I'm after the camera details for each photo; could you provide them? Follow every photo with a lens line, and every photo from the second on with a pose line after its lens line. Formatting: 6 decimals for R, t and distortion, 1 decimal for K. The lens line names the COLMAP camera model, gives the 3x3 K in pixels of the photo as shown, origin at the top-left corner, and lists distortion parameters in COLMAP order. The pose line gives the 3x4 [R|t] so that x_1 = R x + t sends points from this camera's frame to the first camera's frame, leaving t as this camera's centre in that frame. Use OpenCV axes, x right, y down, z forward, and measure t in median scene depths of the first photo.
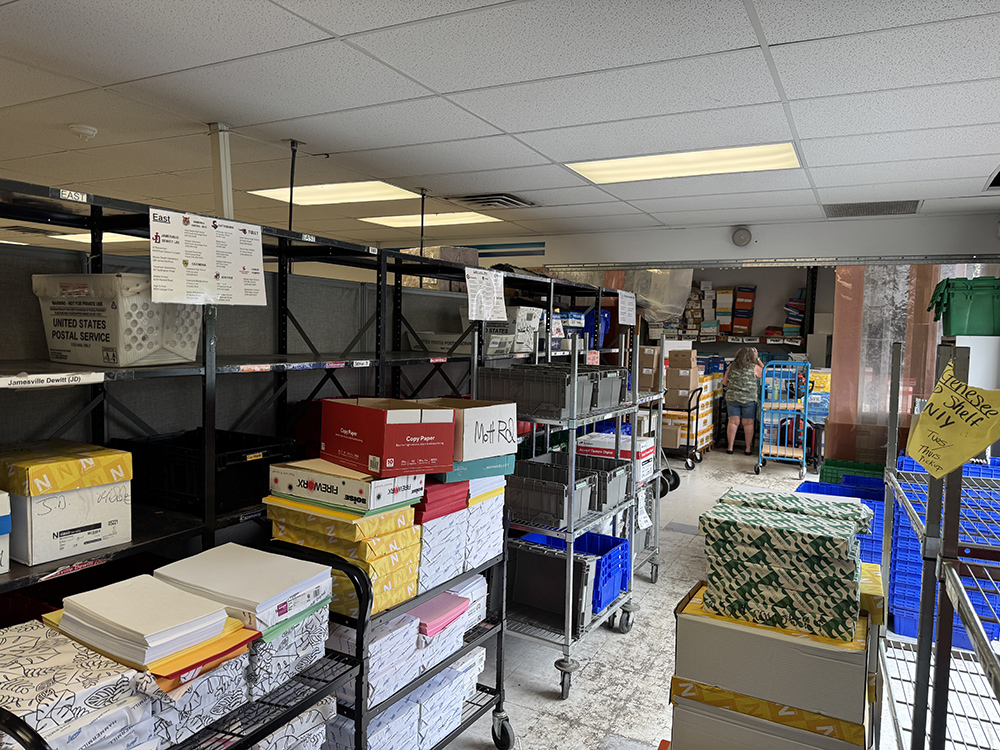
lens RADIAL K [[699.1, 0, 497.6], [0, 699.1, 374.4], [0, 0, 1]] dist [0.004211, -0.012580]
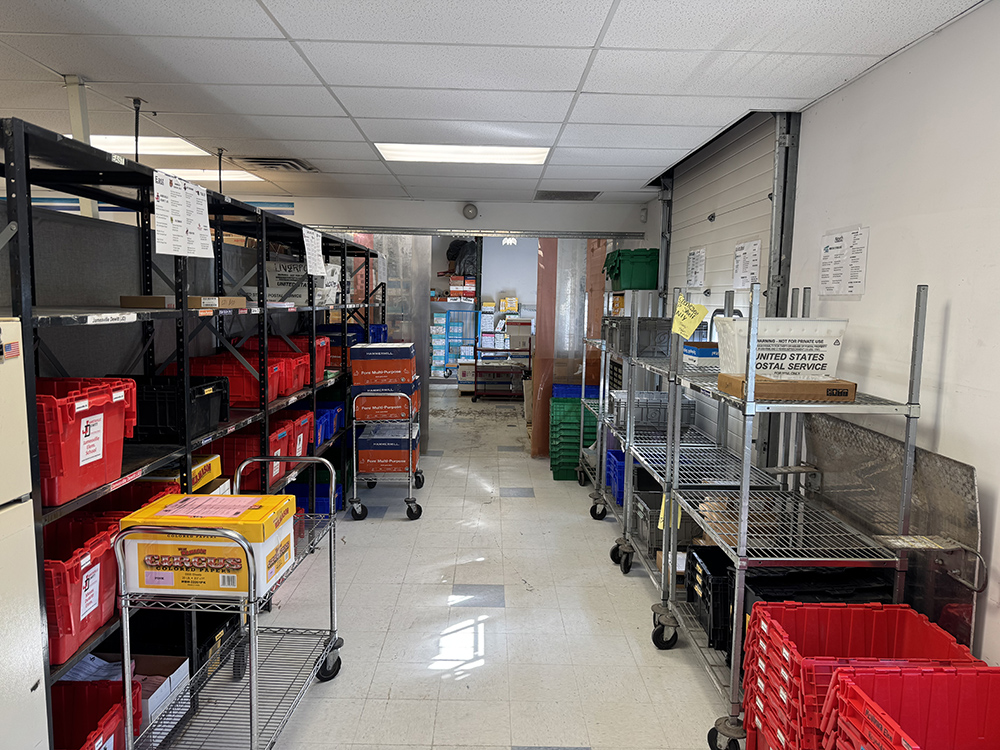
lens RADIAL K [[699.1, 0, 500.7], [0, 699.1, 375.5], [0, 0, 1]] dist [0.004211, -0.012580]
pose [[0.875442, -0.059908, 0.479596, -0.317402], [0.034282, 0.997486, 0.062021, 0.026036], [-0.482106, -0.037855, 0.875295, -0.165481]]
